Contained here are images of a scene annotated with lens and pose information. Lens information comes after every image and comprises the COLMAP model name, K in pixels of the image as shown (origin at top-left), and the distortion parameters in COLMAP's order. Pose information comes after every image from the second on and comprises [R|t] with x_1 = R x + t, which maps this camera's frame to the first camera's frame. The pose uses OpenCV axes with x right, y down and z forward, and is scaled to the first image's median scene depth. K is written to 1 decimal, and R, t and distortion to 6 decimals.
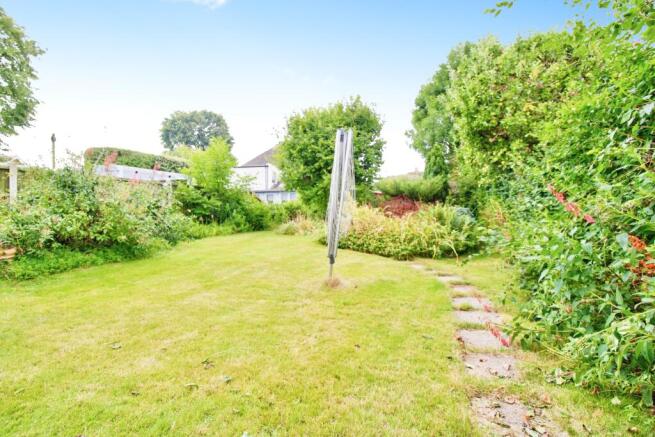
lens RADIAL K [[308.7, 0, 326.6], [0, 308.7, 213.3], [0, 0, 1]] dist [-0.001029, -0.000297]
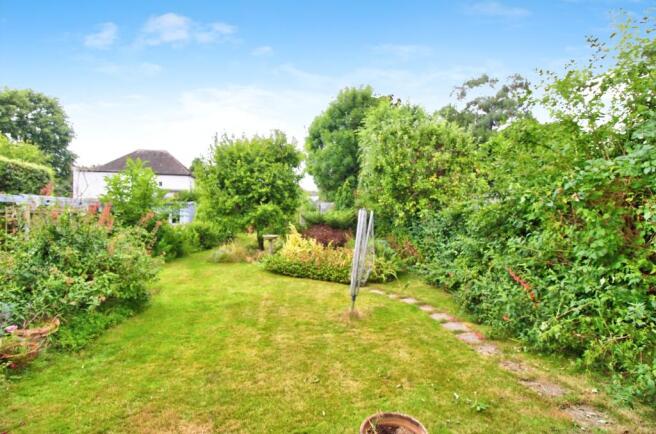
lens RADIAL K [[309.1, 0, 331.4], [0, 309.1, 220.7], [0, 0, 1]] dist [-0.001029, -0.000297]
pose [[0.901778, 0.002274, 0.432193, -0.271298], [-0.003424, 0.999992, 0.001884, -0.082018], [-0.432186, -0.003179, 0.901779, -0.097235]]
